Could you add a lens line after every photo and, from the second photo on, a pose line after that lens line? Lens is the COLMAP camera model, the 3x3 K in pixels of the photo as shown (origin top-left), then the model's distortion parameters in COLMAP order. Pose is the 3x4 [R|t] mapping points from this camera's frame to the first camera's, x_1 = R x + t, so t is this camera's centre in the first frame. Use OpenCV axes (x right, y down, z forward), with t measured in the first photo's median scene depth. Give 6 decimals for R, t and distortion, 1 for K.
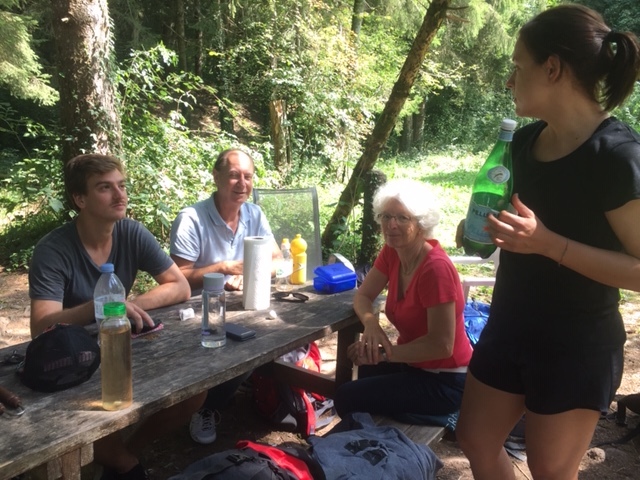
lens RADIAL K [[541.8, 0, 321.4], [0, 541.8, 242.7], [0, 0, 1]] dist [0.068199, -0.036496]
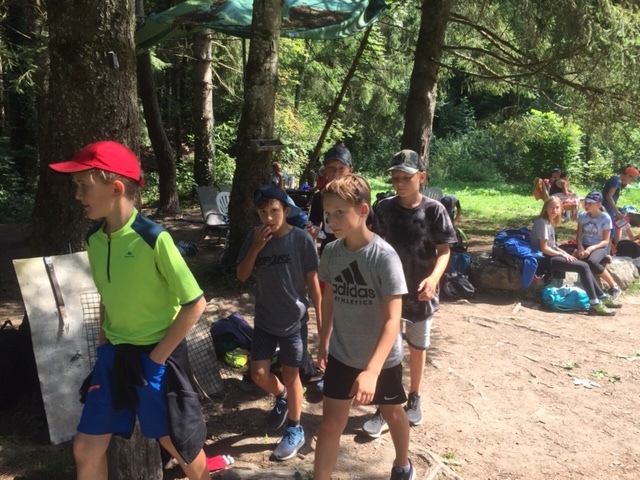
lens RADIAL K [[541.8, 0, 320.7], [0, 541.8, 239.5], [0, 0, 1]] dist [0.068199, -0.036496]
pose [[0.991594, -0.023720, 0.127199, -0.098721], [0.032847, 0.996996, -0.070140, 0.185350], [-0.125153, 0.073729, 0.989394, -0.776133]]
